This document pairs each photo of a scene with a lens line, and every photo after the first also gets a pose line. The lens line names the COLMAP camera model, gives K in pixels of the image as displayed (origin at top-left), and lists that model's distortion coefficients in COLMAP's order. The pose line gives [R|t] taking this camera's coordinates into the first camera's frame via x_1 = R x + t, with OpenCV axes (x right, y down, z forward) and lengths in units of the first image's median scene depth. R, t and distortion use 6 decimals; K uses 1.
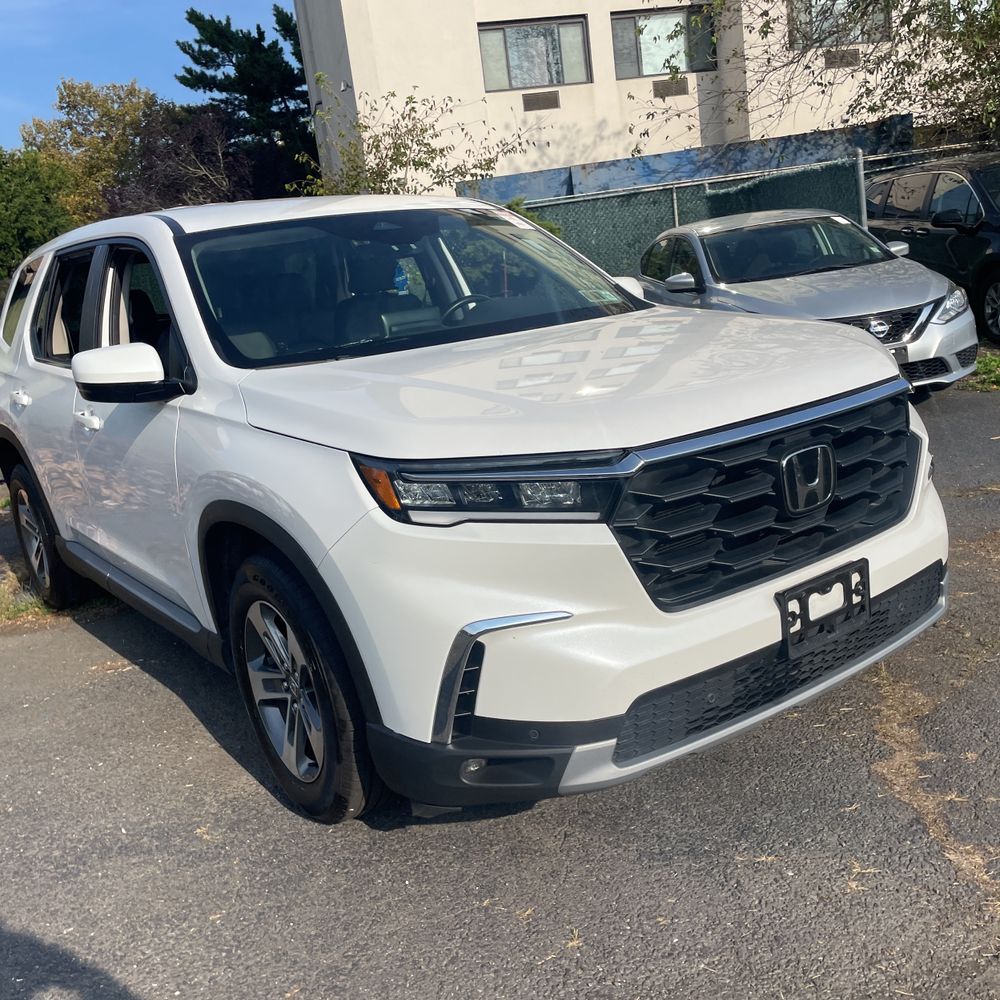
lens RADIAL K [[1015.1, 0, 503.4], [0, 1015.1, 512.7], [0, 0, 1]] dist [0.034417, 0.000000]
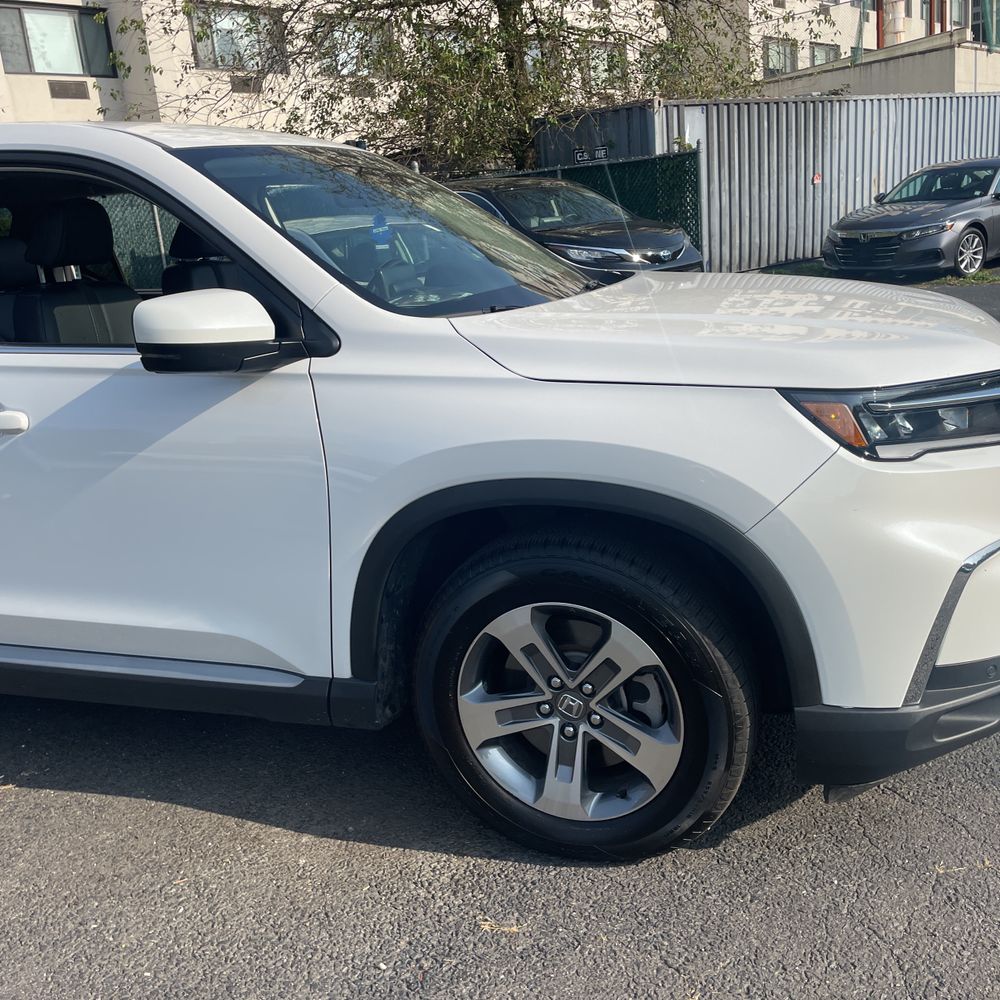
lens RADIAL K [[1015.1, 0, 509.2], [0, 1015.1, 486.0], [0, 0, 1]] dist [0.034417, 0.000000]
pose [[0.817731, -0.093421, 0.567969, -0.137560], [0.121994, 0.992453, -0.012399, 0.000683], [-0.562525, 0.079428, 0.822956, 0.072720]]
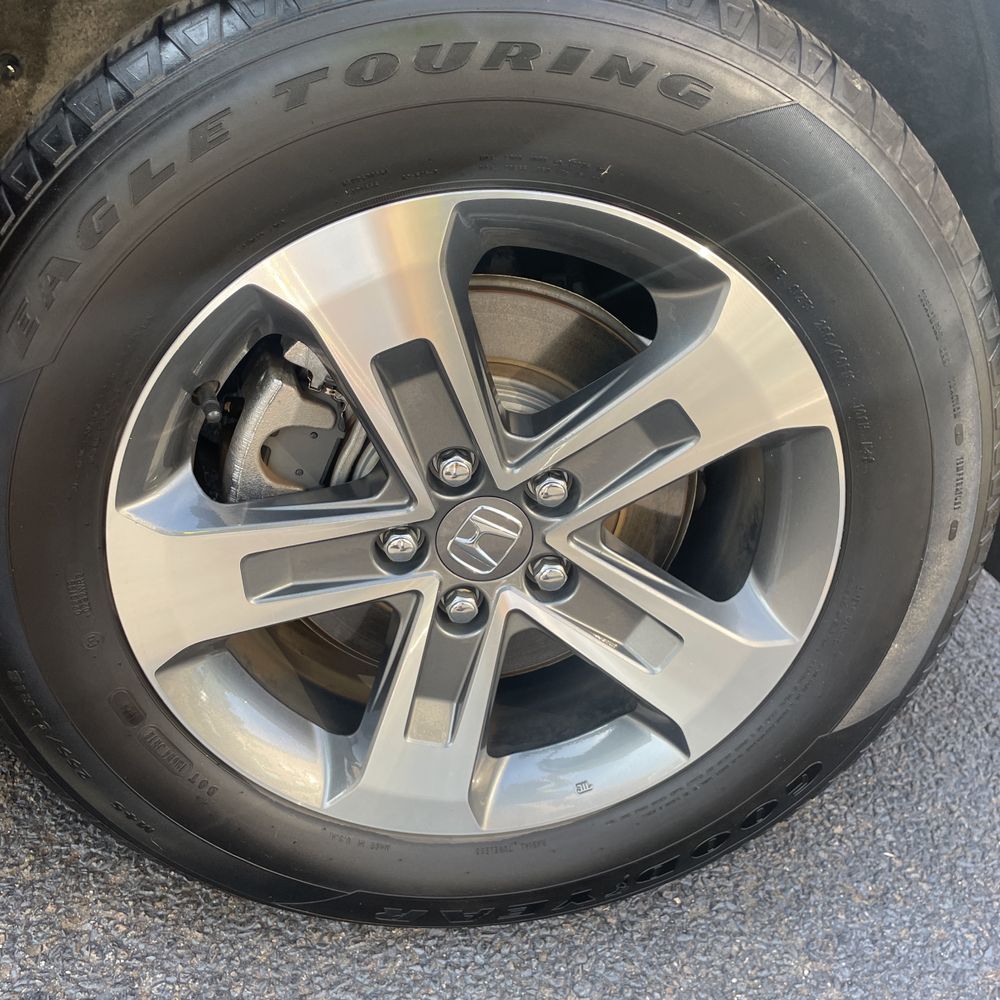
lens RADIAL K [[1015.1, 0, 510.8], [0, 1015.1, 484.9], [0, 0, 1]] dist [0.034417, 0.000000]
pose [[0.448391, -0.215101, 0.867570, -0.086382], [0.005553, 0.971264, 0.237941, 0.019057], [-0.893820, -0.101873, 0.436700, 0.178447]]
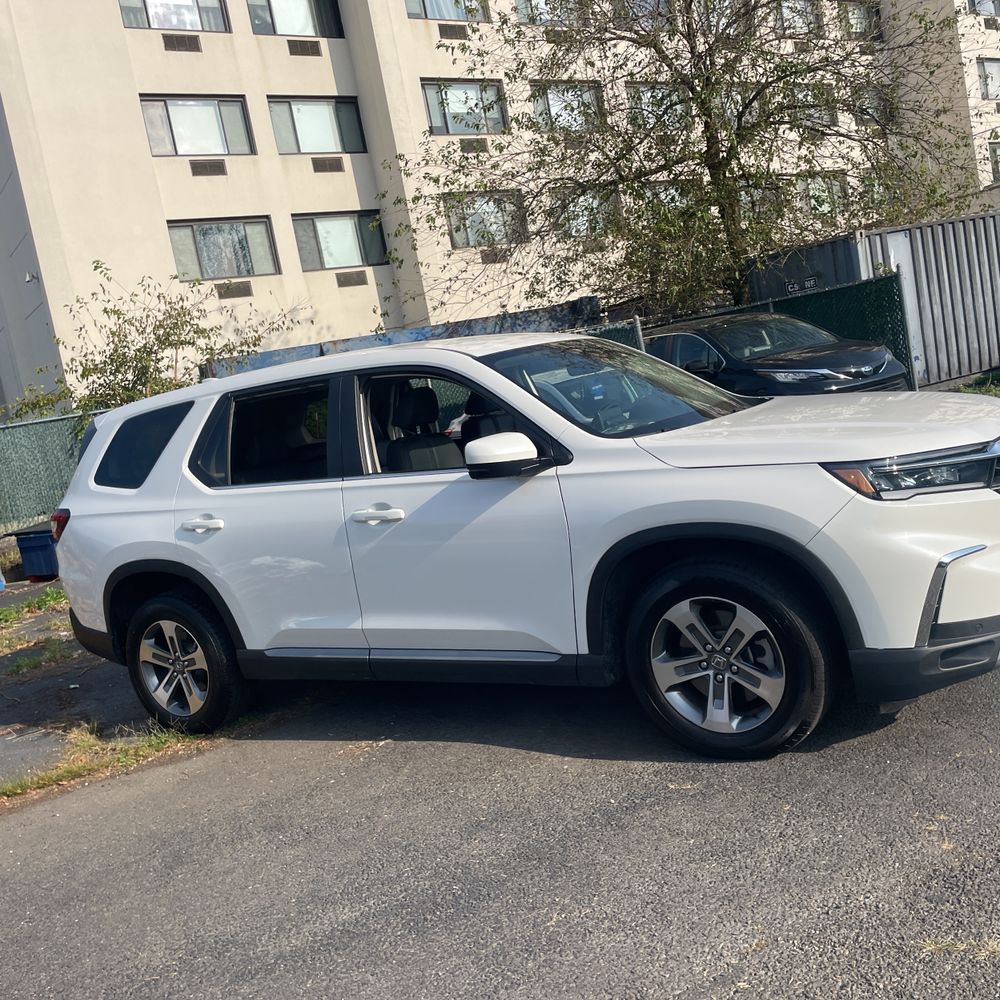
lens RADIAL K [[1015.1, 0, 510.8], [0, 1015.1, 488.9], [0, 0, 1]] dist [0.034417, 0.000000]
pose [[0.926660, -0.079507, 0.367396, -0.187479], [0.149515, 0.974694, -0.166182, 0.026404], [-0.344886, 0.208925, 0.915098, -0.034015]]
